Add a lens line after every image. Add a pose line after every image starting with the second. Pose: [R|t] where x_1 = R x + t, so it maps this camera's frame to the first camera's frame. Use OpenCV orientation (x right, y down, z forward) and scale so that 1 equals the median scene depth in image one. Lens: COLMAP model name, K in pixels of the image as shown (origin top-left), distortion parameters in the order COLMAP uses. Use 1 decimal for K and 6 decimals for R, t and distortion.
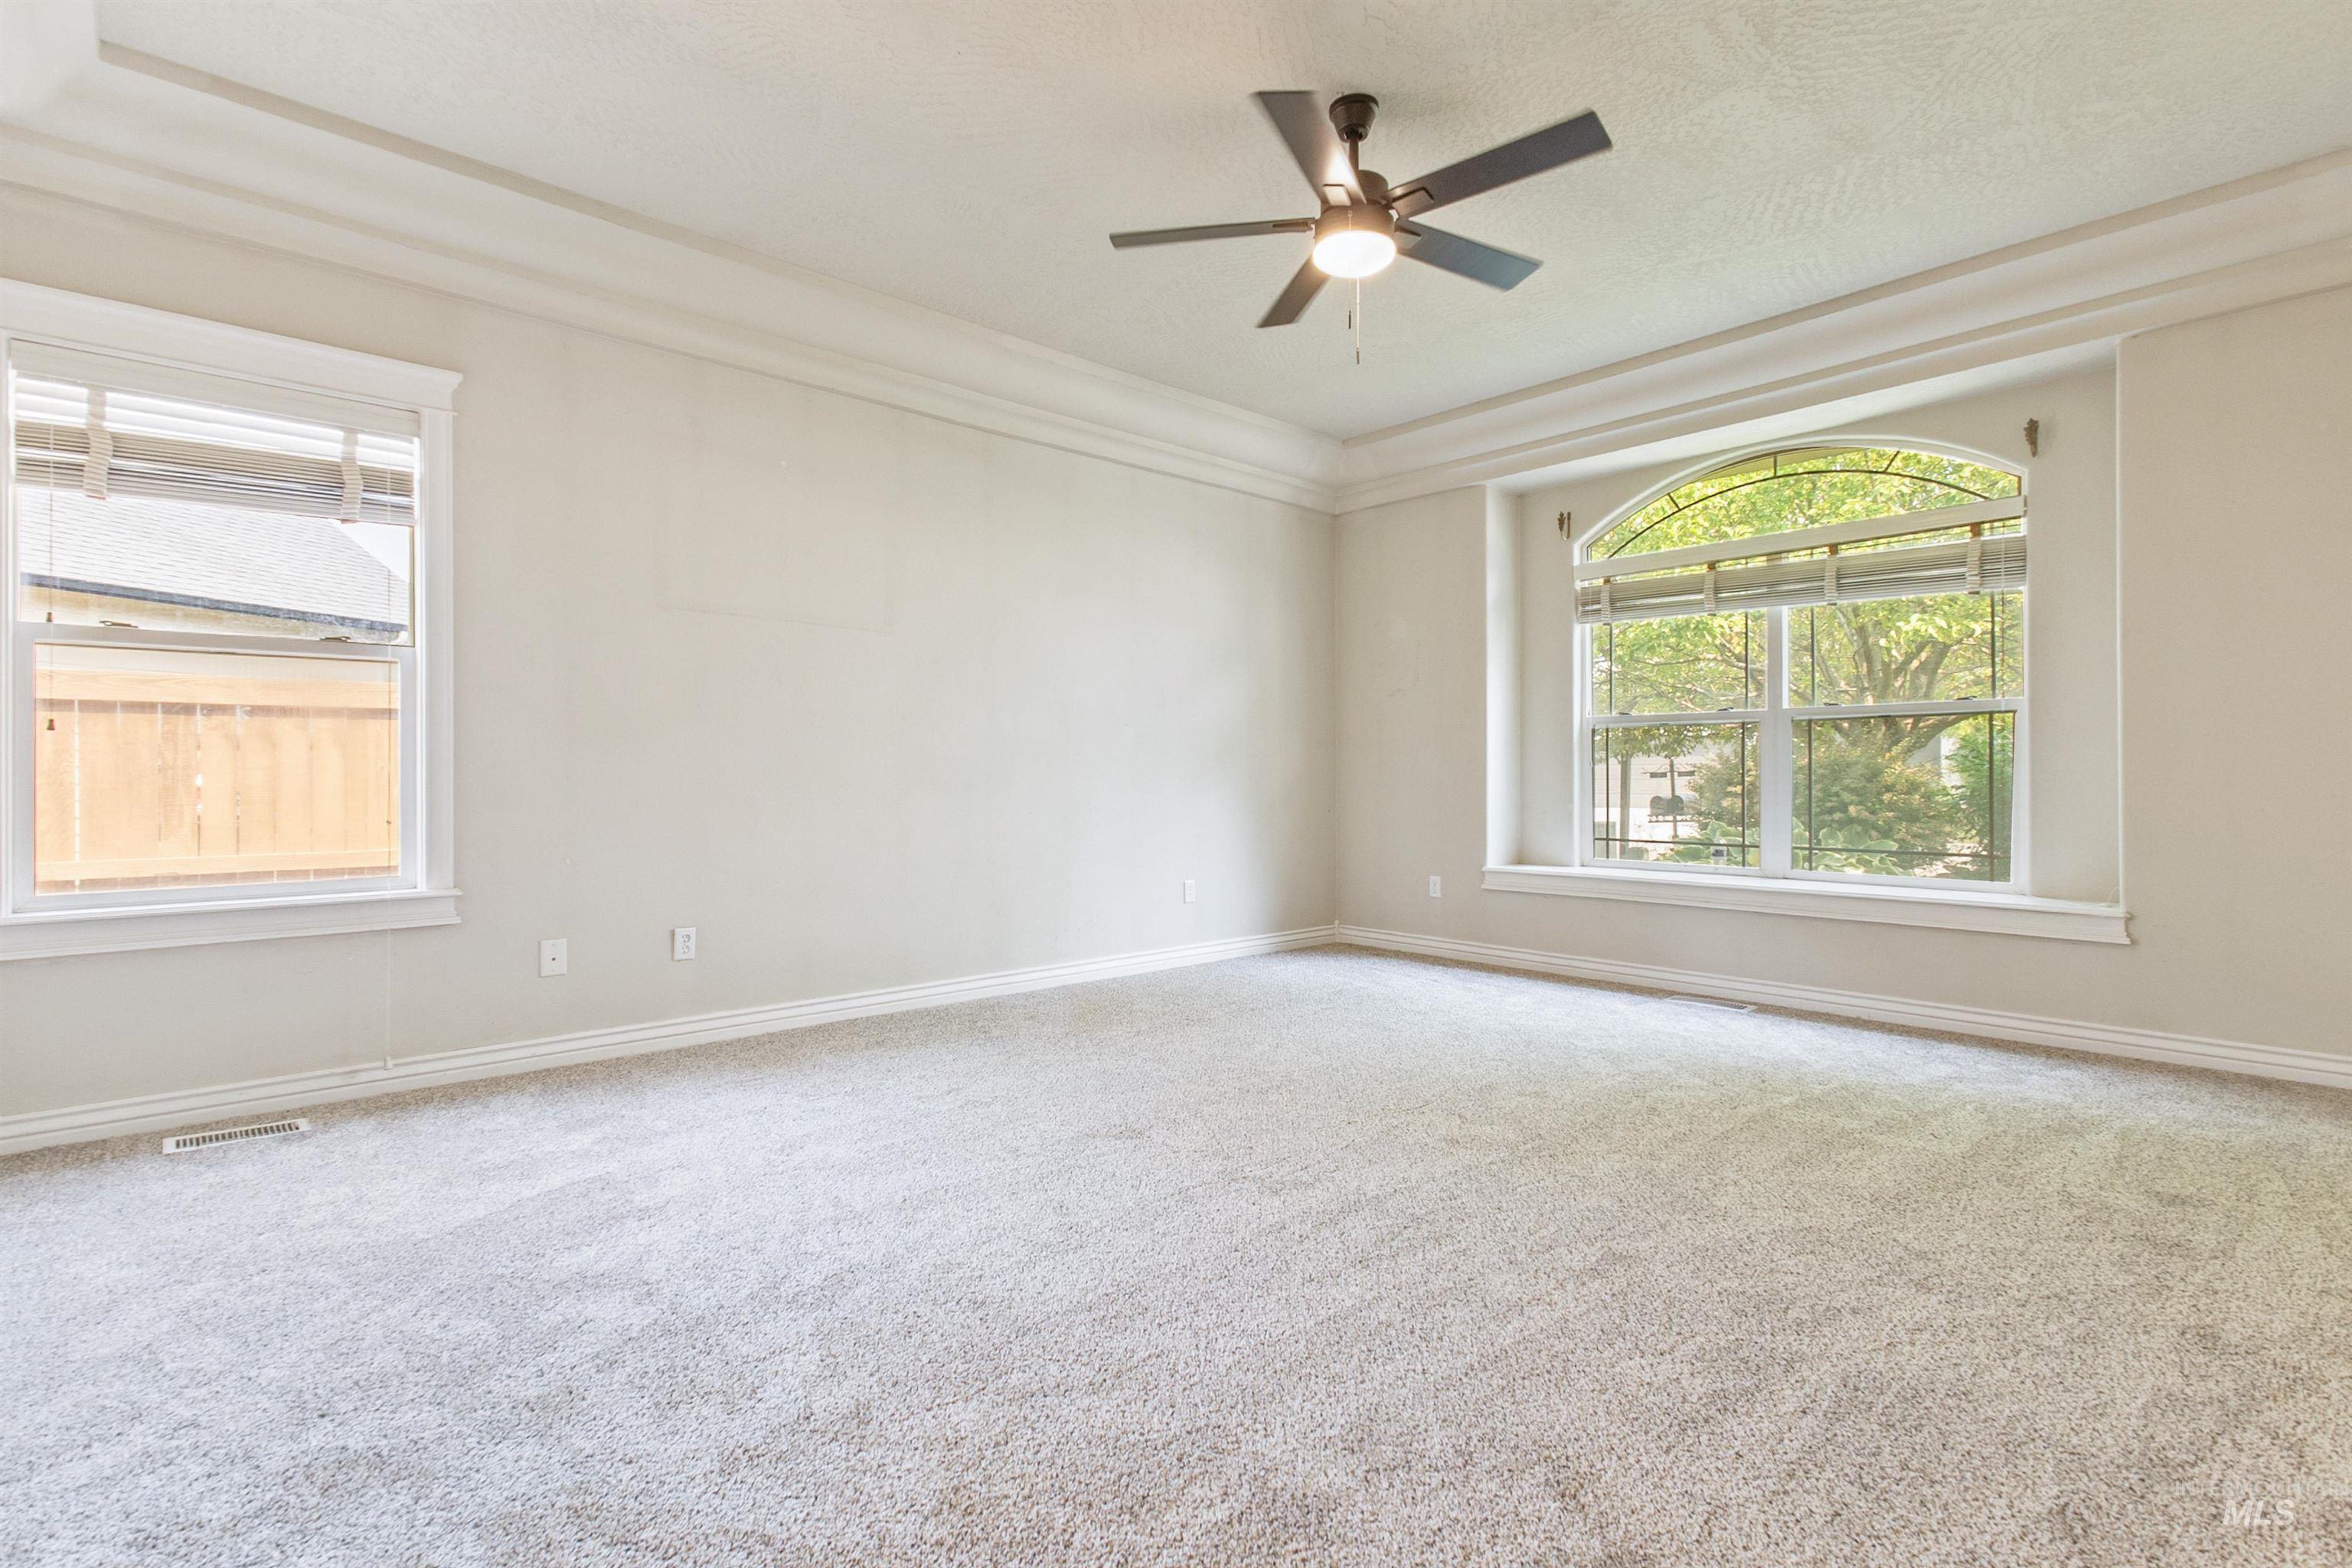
lens RADIAL K [[1090.6, 0, 1150.7], [0, 1090.6, 774.0], [0, 0, 1]] dist [-0.000846, -0.000639]
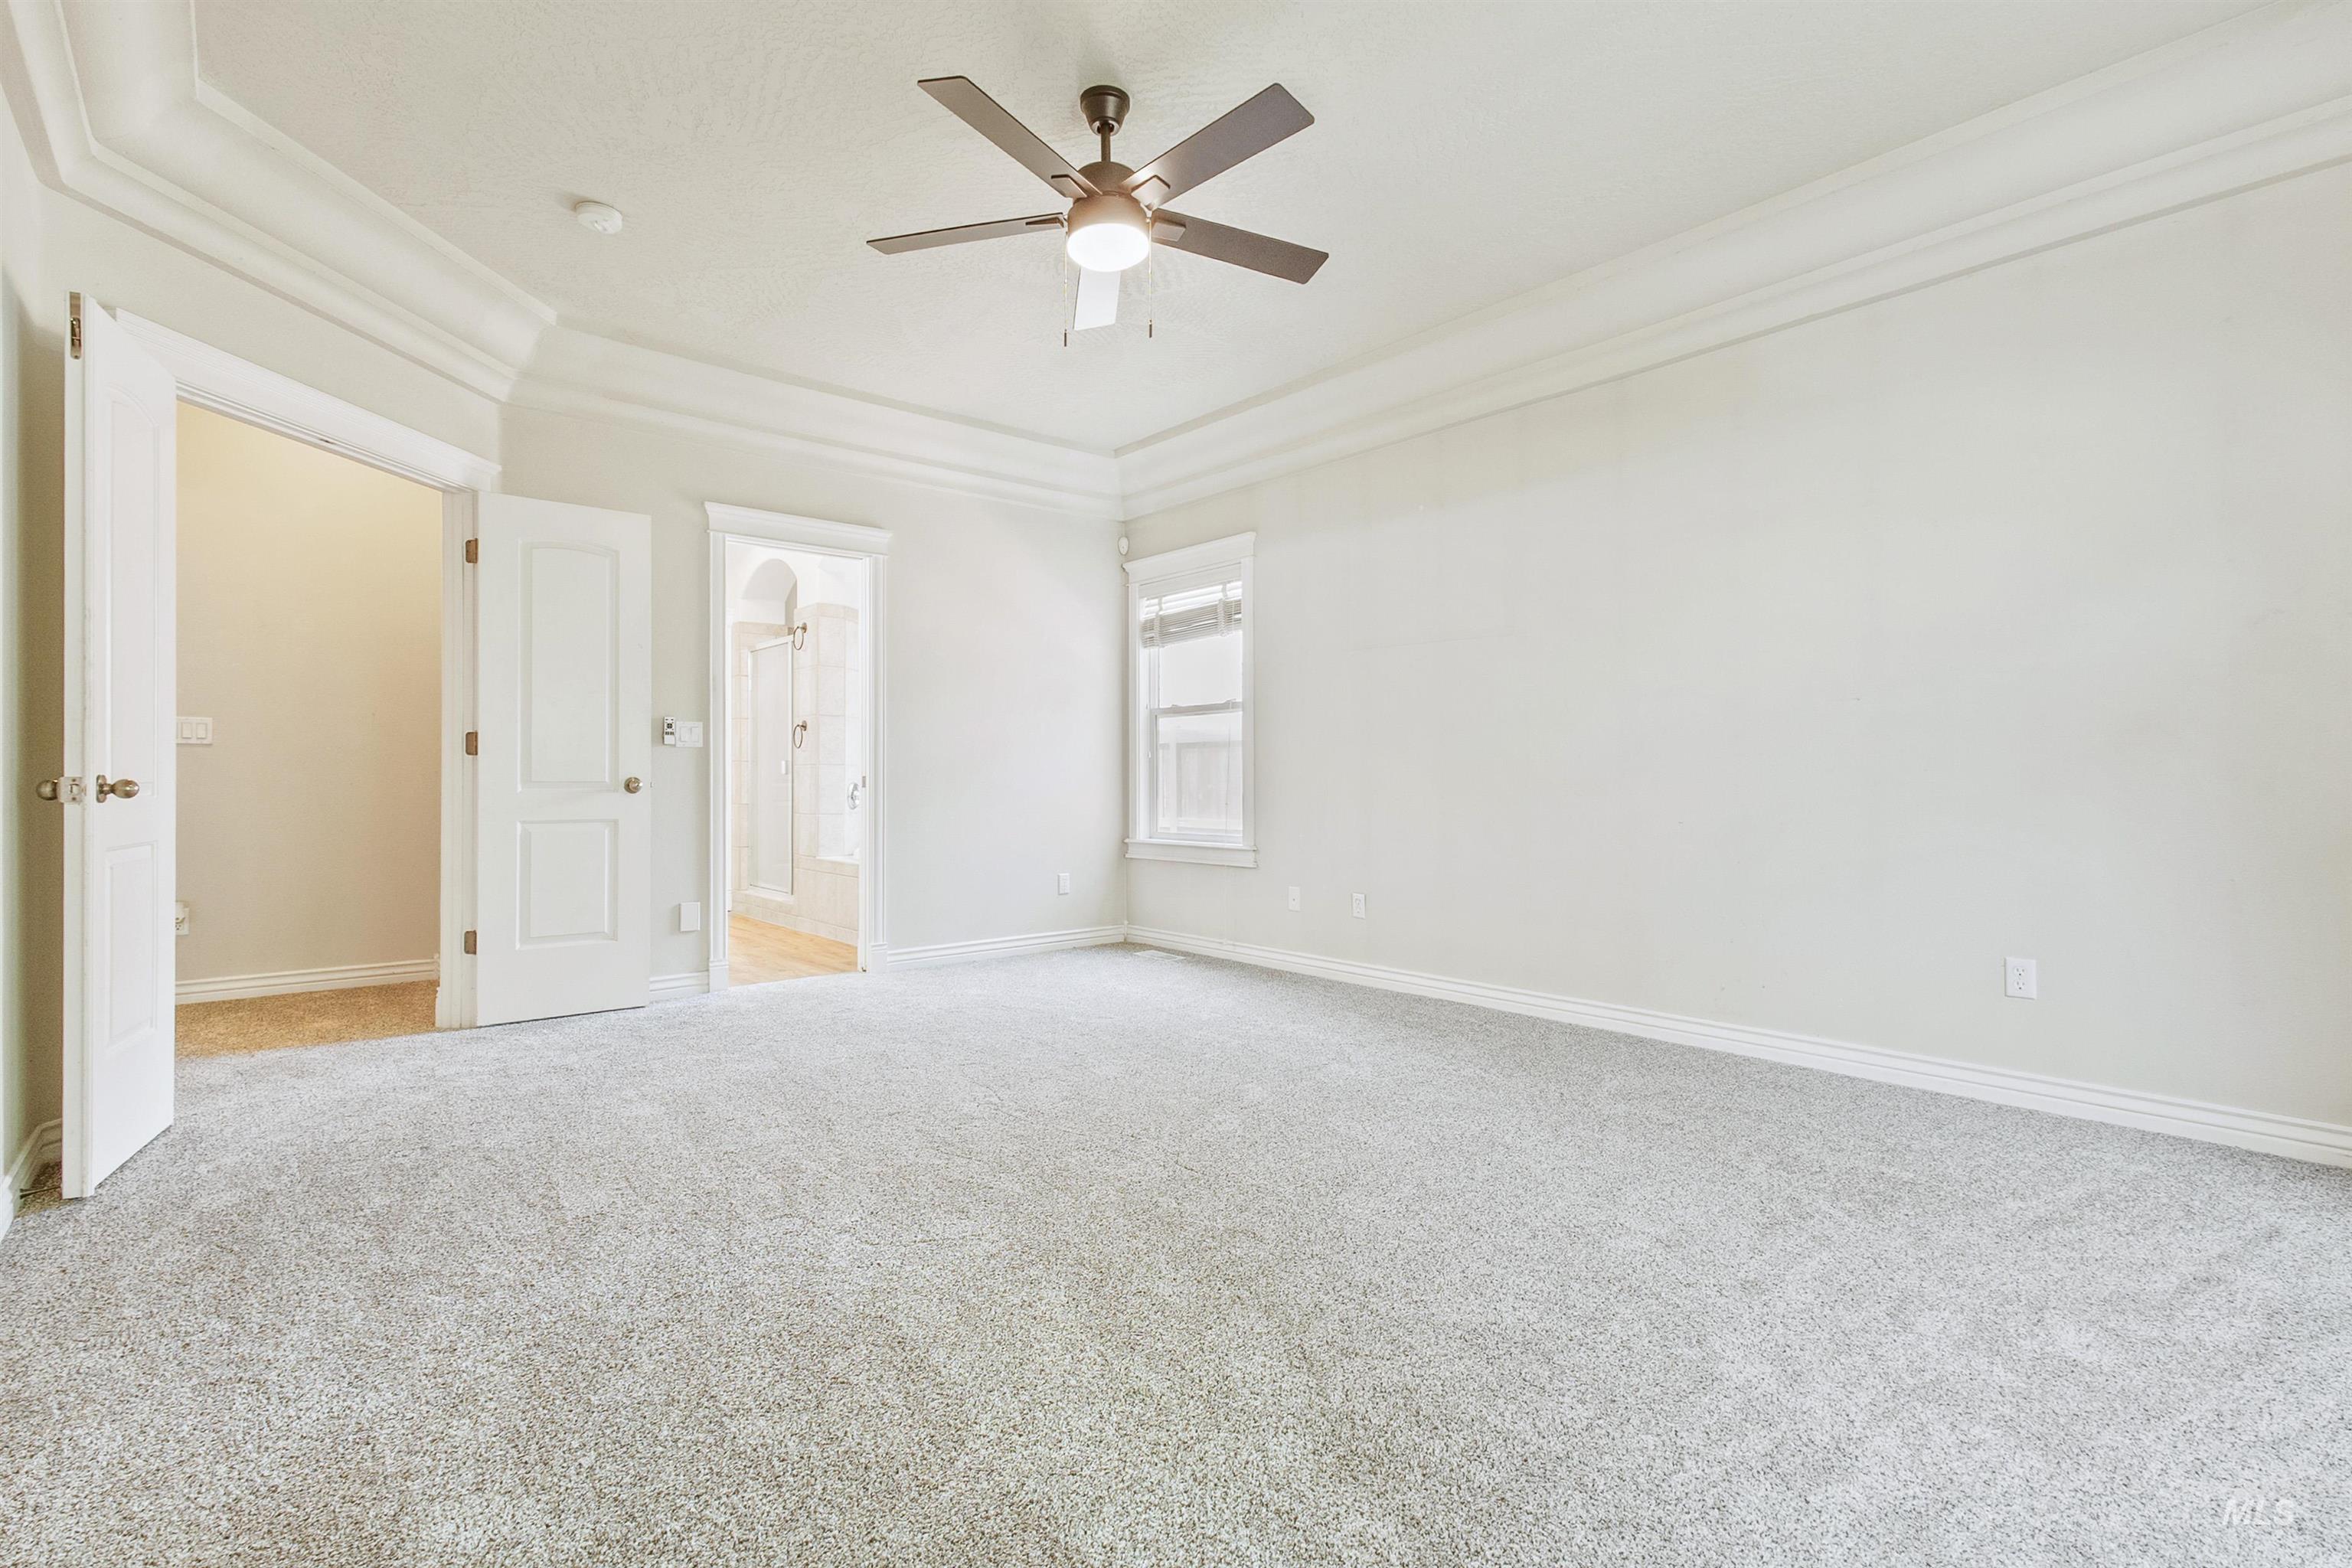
lens RADIAL K [[1090.6, 0, 1150.7], [0, 1090.6, 774.0], [0, 0, 1]] dist [-0.000846, -0.000639]
pose [[-0.048367, -0.002894, -0.998825, 1.016091], [0.004471, 0.999985, -0.003113, 0.001478], [0.998820, -0.004617, -0.048353, 0.932416]]
